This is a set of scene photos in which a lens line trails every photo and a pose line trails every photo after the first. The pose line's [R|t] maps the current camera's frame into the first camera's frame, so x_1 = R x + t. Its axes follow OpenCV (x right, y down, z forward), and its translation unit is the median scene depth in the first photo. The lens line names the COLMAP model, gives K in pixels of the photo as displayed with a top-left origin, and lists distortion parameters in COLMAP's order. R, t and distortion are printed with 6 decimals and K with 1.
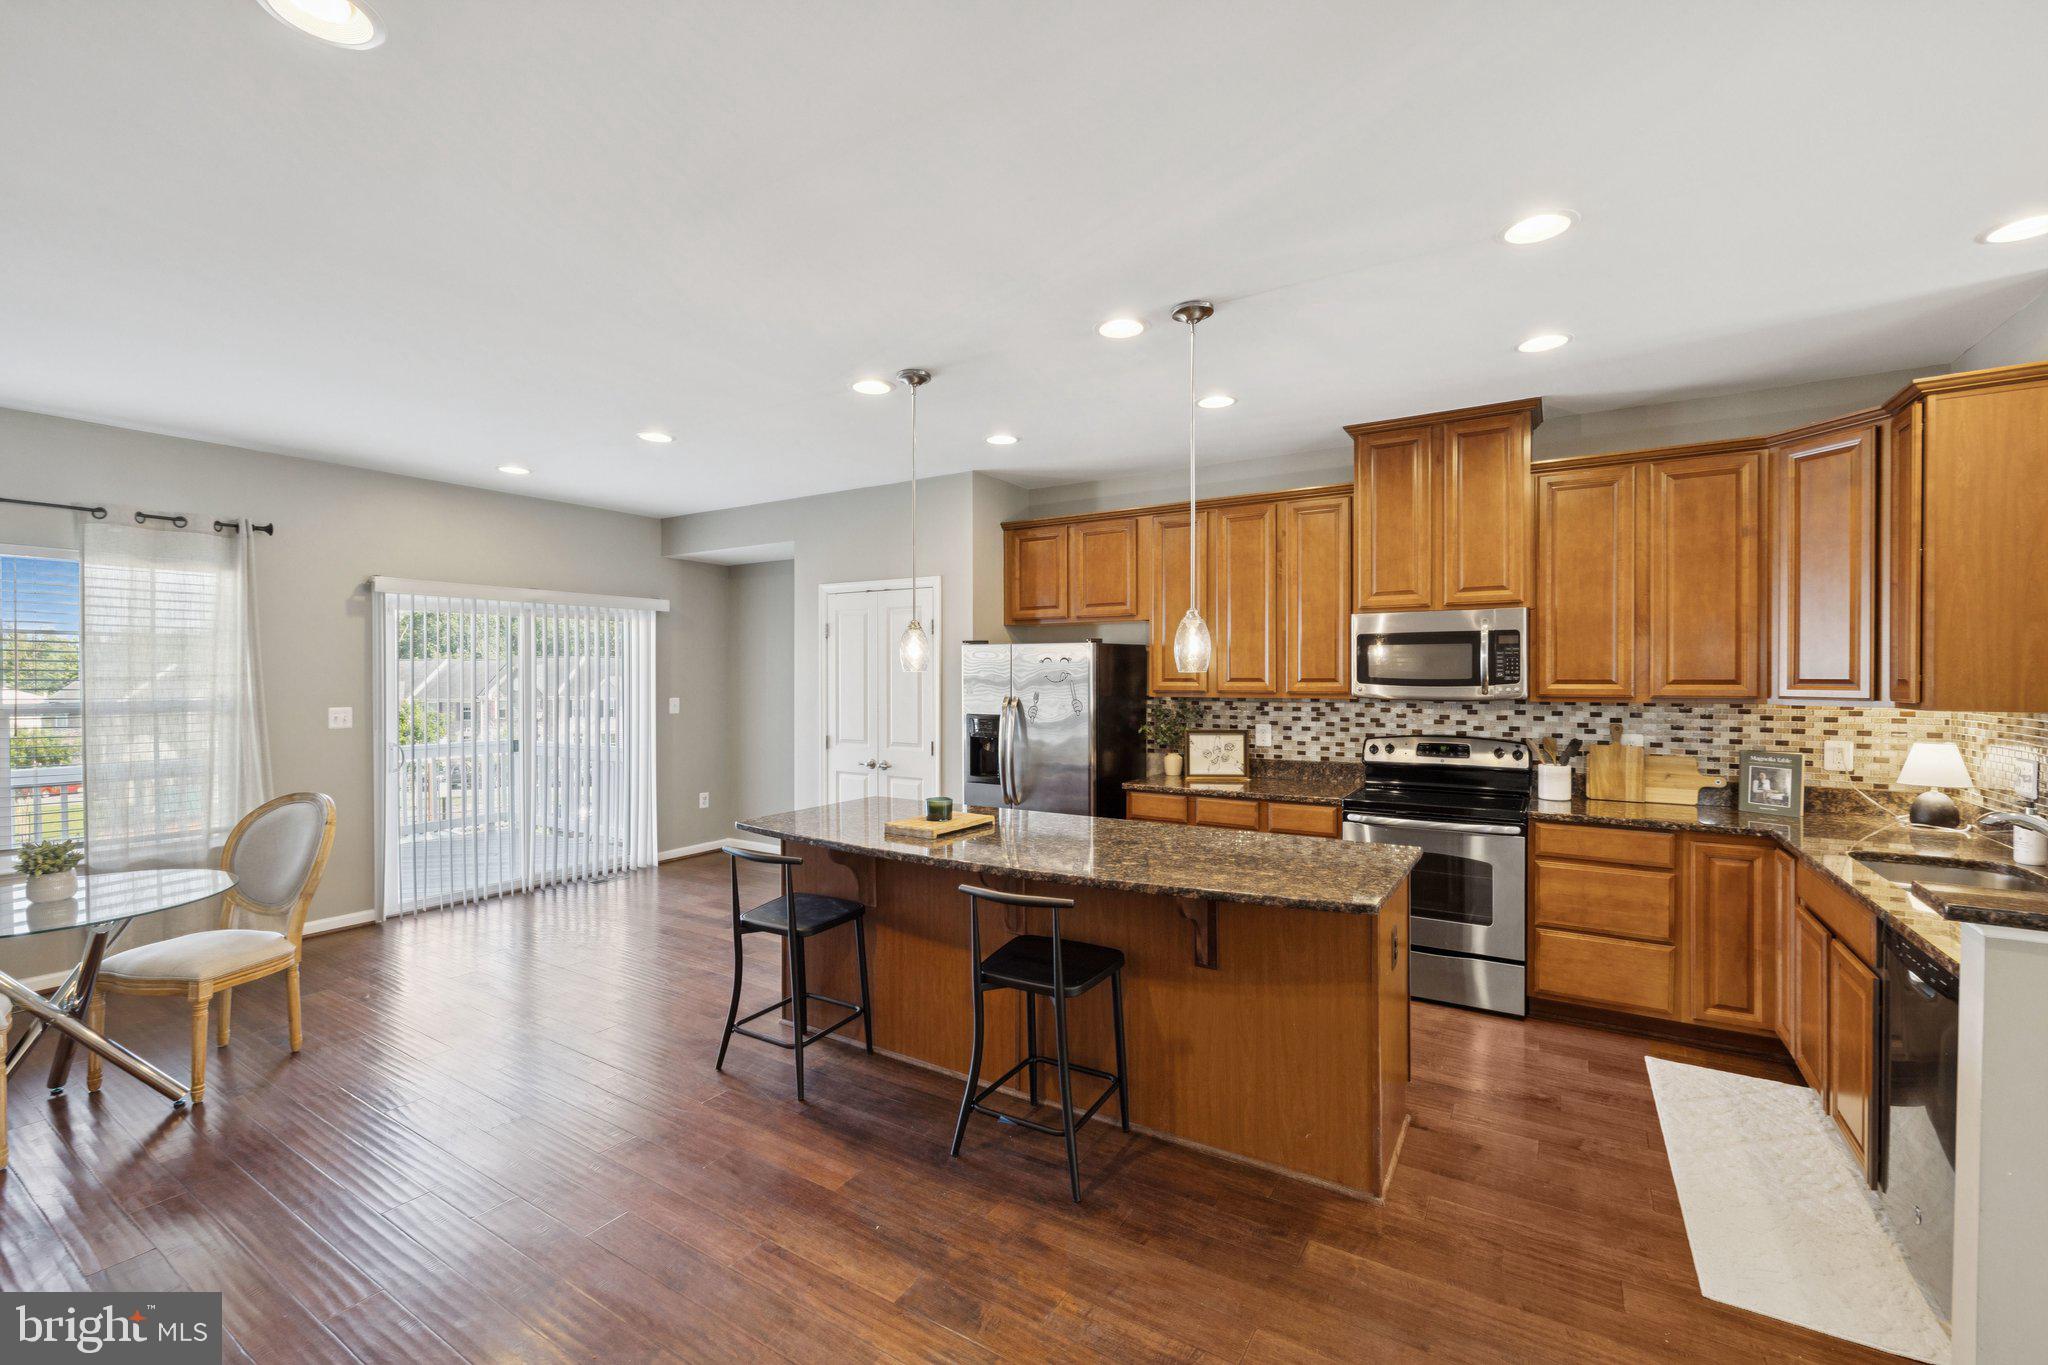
lens RADIAL K [[849.4, 0, 1014.2], [0, 849.4, 678.4], [0, 0, 1]] dist [0.000276, -0.000002]
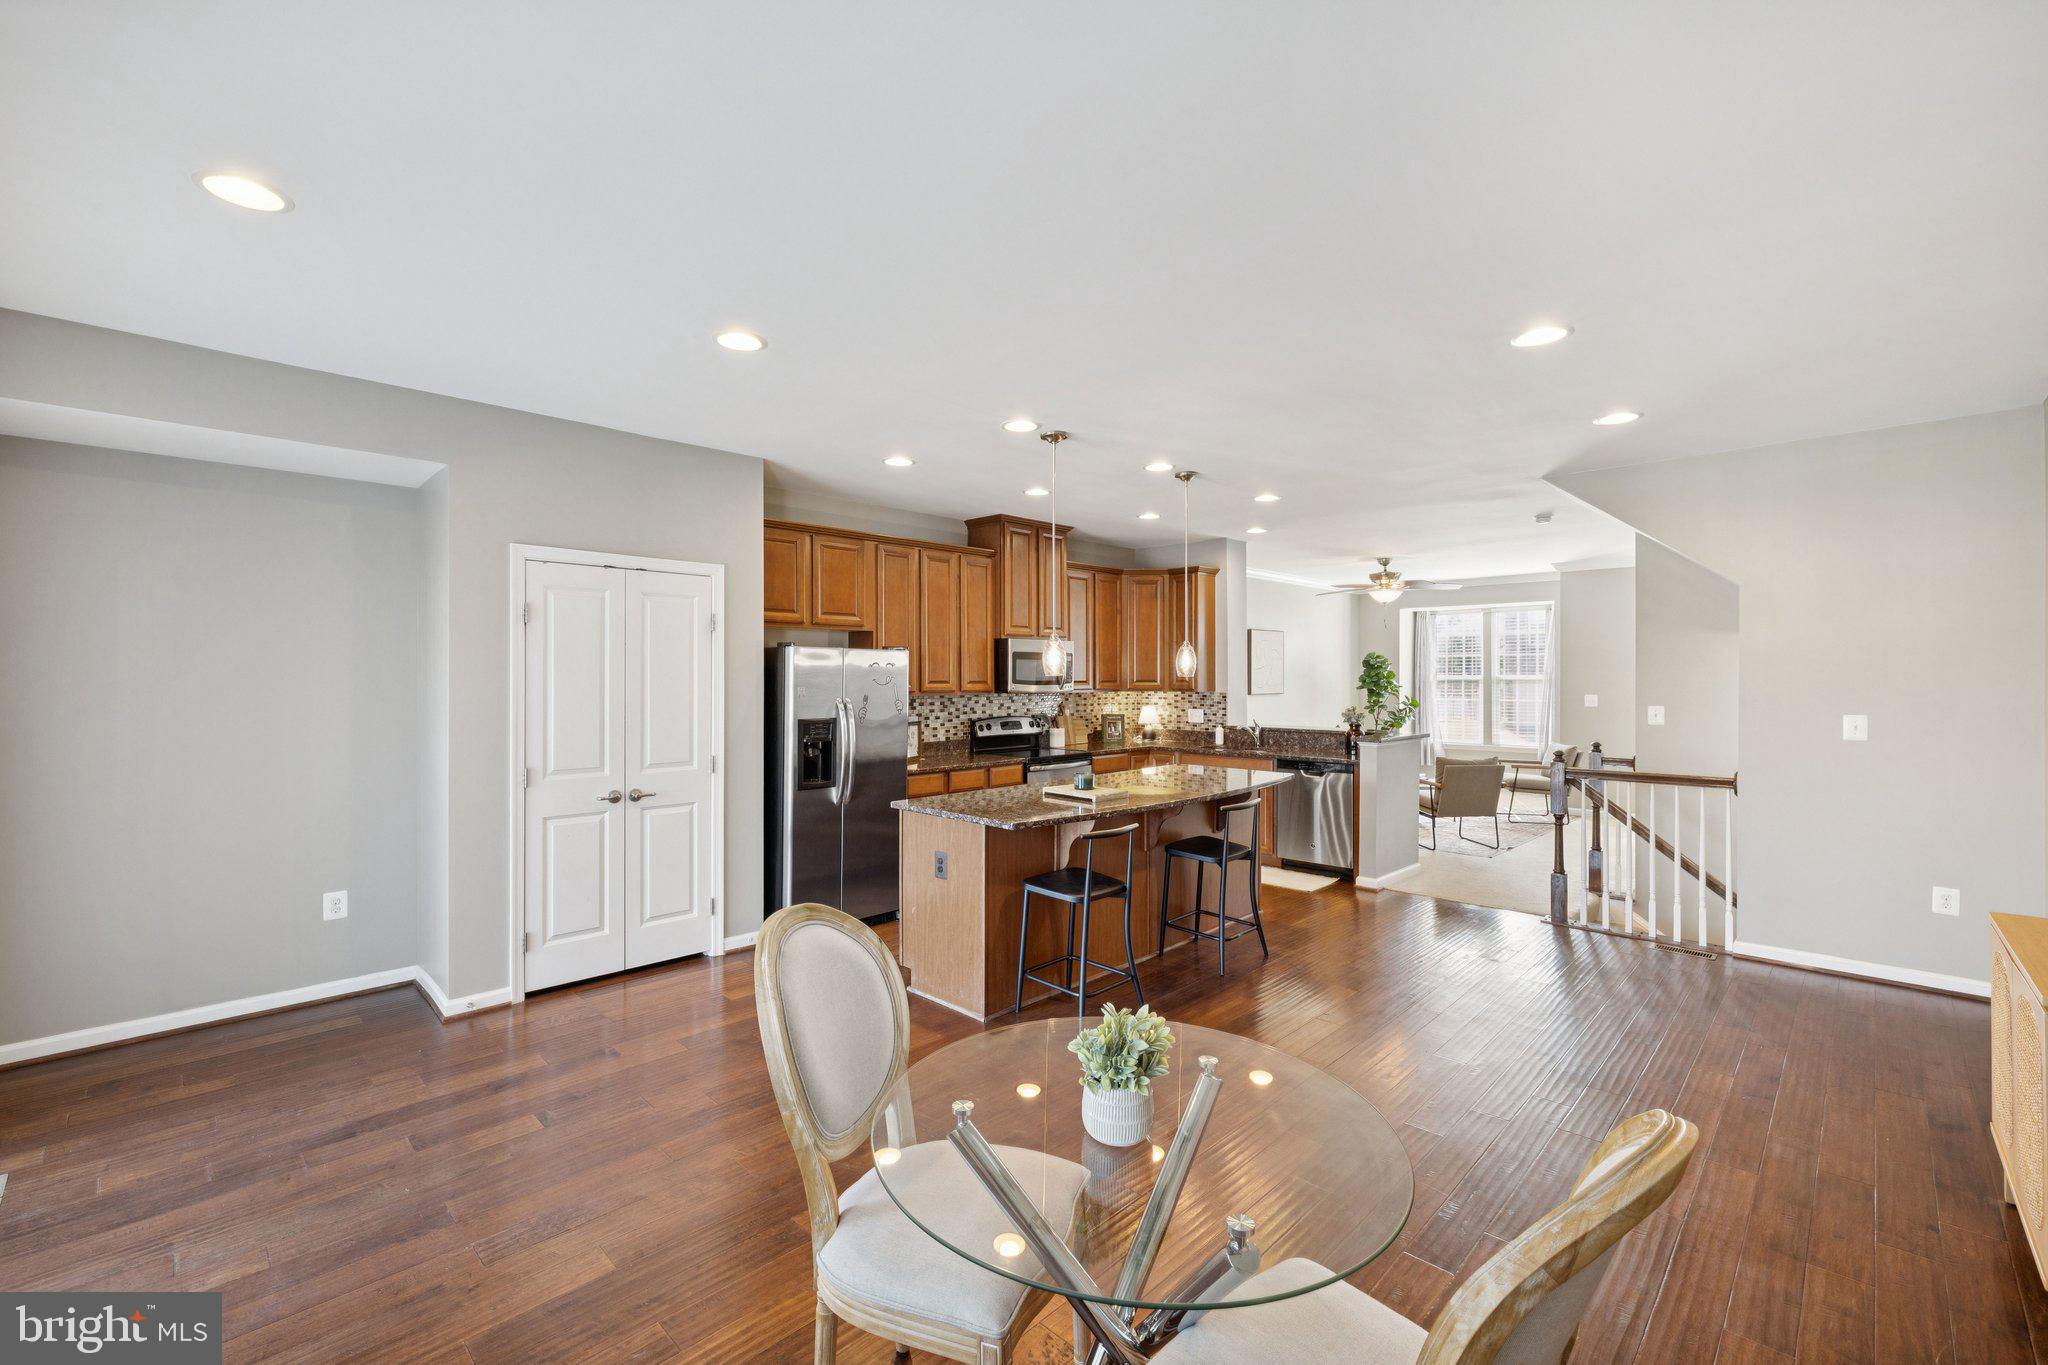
lens RADIAL K [[849.4, 0, 1014.2], [0, 849.4, 678.4], [0, 0, 1]] dist [0.000276, -0.000002]
pose [[0.223590, 0.000280, 0.974683, -0.968277], [0.005086, 0.999986, -0.001454, -0.001848], [-0.974670, 0.005283, 0.223586, 0.571181]]
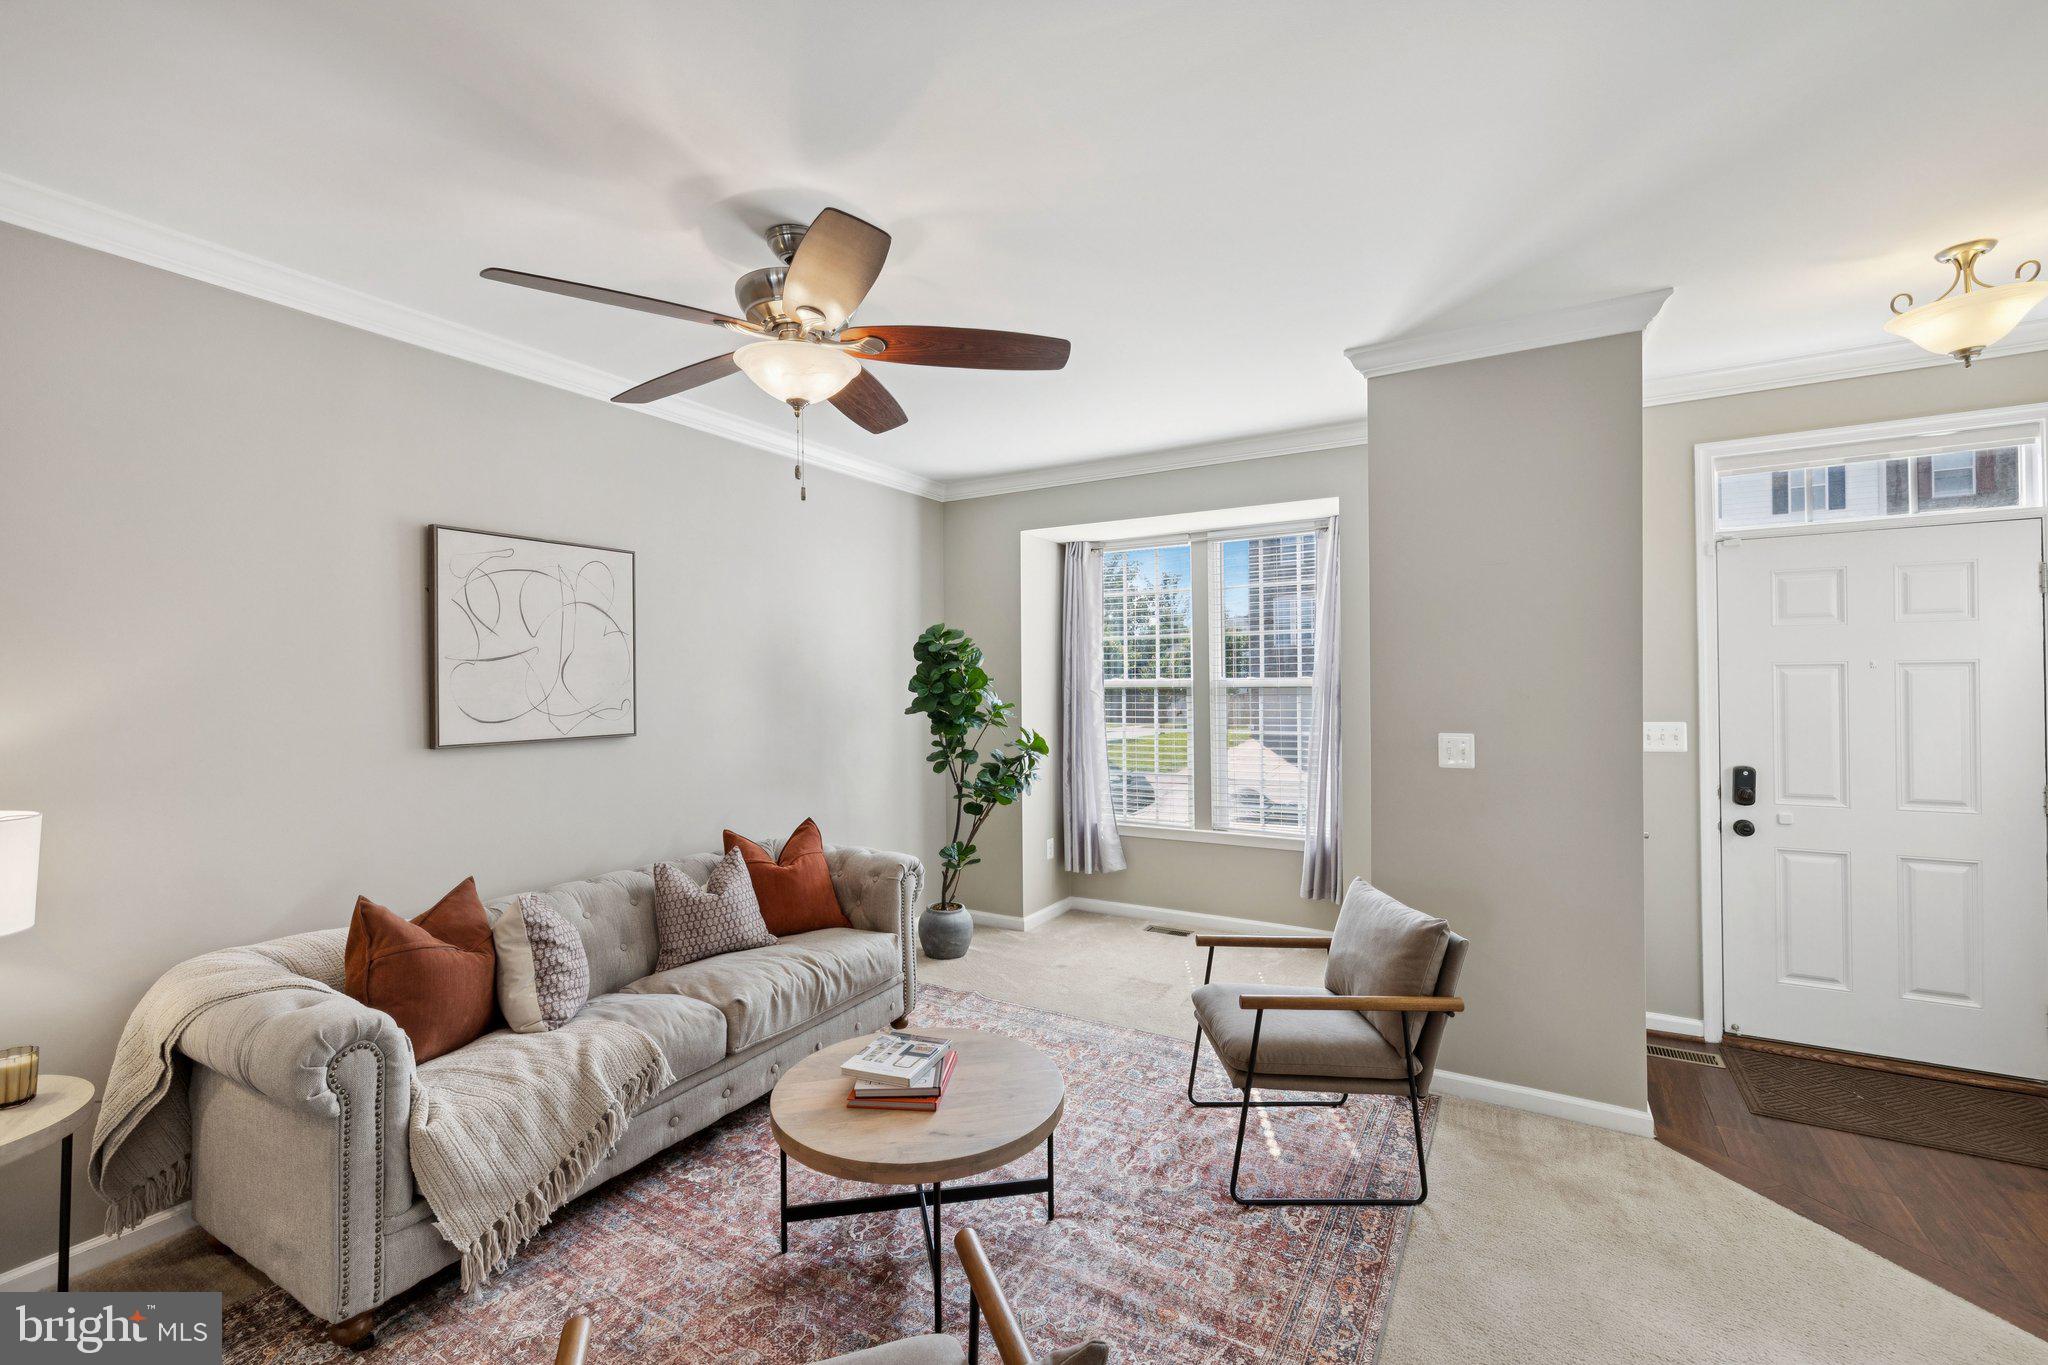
lens RADIAL K [[862.4, 0, 1010.7], [0, 862.4, 668.7], [0, 0, 1]] dist [0.002419, -0.000007]
pose [[-0.032486, 0.018866, 0.999294, 0.530824], [0.011368, 0.999764, -0.018506, -0.001038], [-0.999408, 0.010758, -0.032693, 0.094857]]
